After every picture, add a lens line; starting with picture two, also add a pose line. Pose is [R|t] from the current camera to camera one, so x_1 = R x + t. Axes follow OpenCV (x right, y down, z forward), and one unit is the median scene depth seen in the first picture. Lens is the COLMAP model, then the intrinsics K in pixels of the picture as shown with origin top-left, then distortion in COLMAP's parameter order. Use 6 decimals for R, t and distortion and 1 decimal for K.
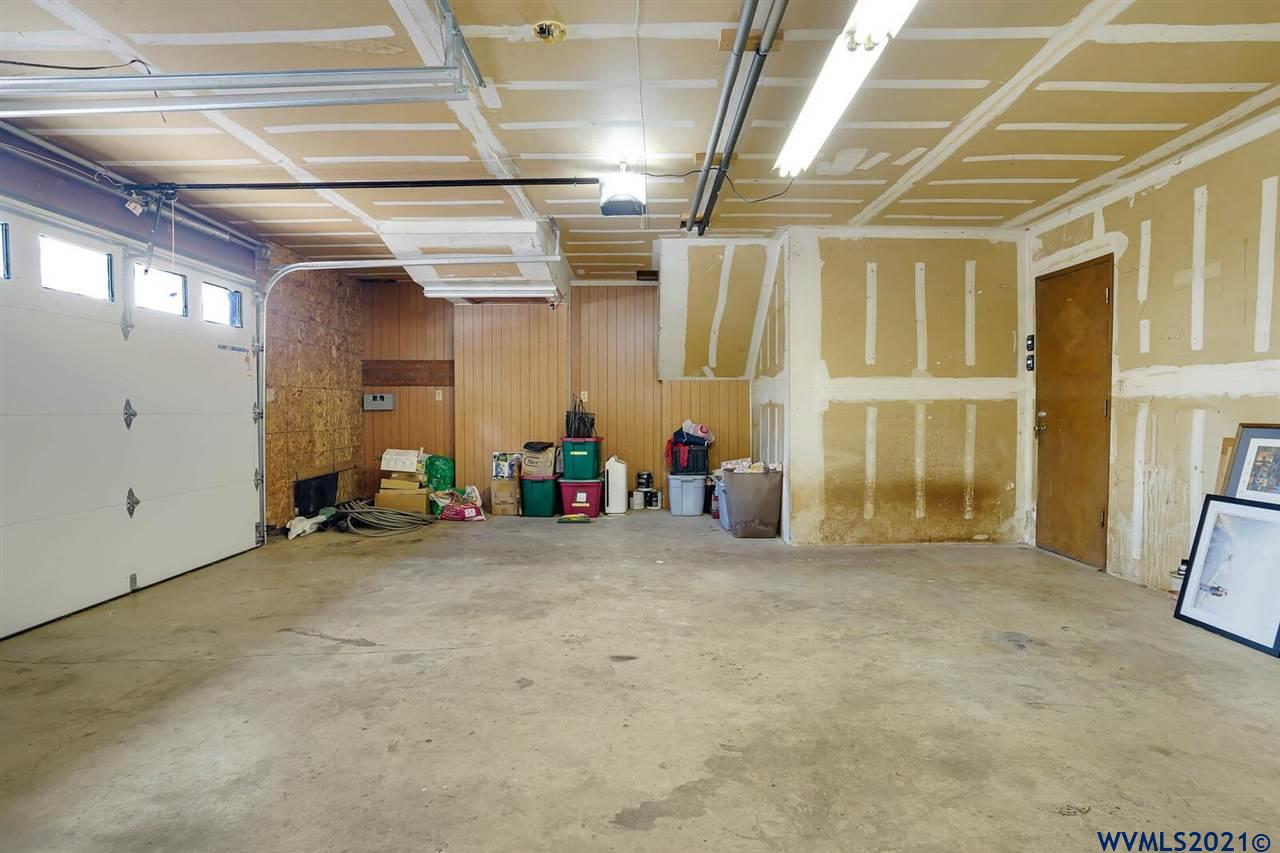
lens RADIAL K [[653.5, 0, 640.0], [0, 653.5, 426.5], [0, 0, 1]] dist [-0.048071, 0.042272]
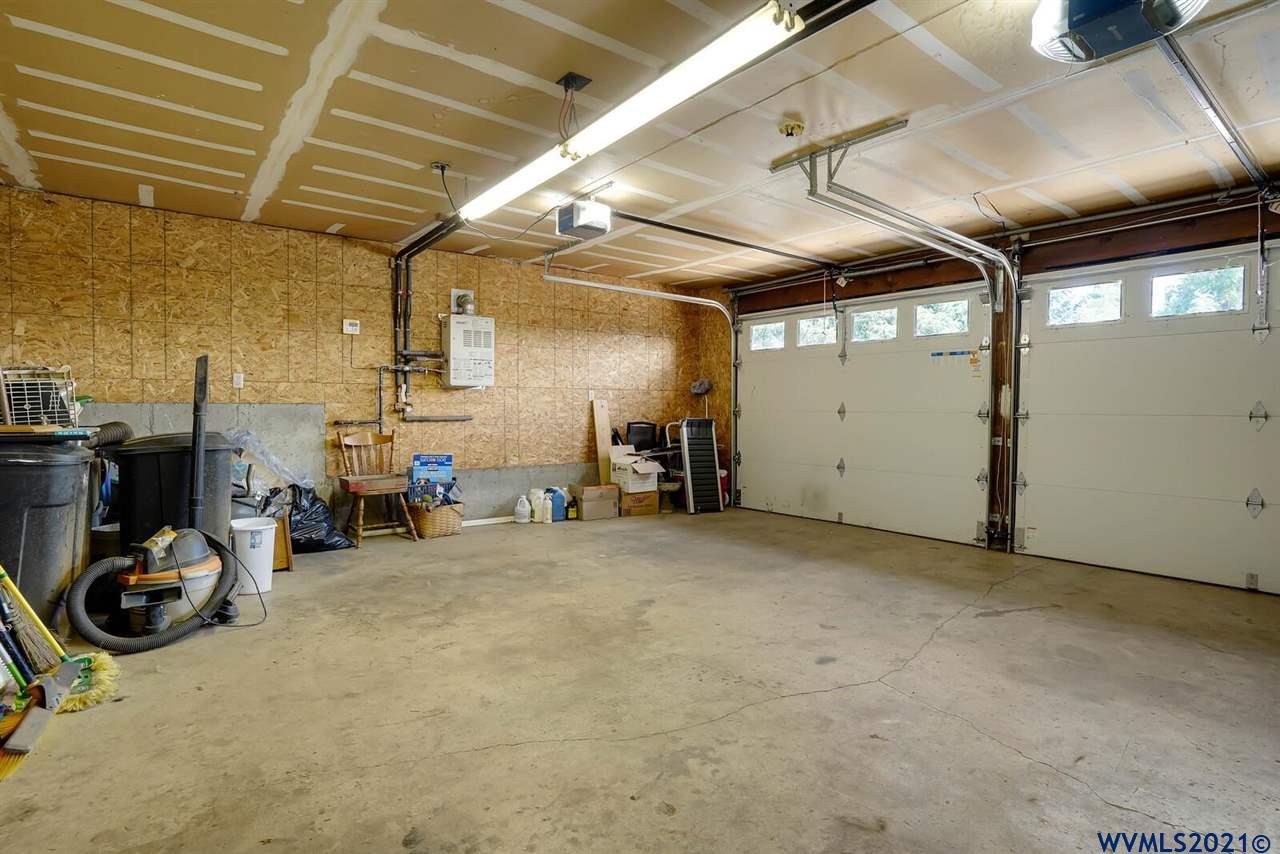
lens RADIAL K [[653.5, 0, 640.0], [0, 653.5, 427.0], [0, 0, 1]] dist [-0.048071, 0.042272]
pose [[-0.779139, 0.008188, -0.626797, 0.829940], [-0.024481, 0.998754, 0.043478, -0.030753], [0.626372, 0.049220, -0.777968, 1.625994]]
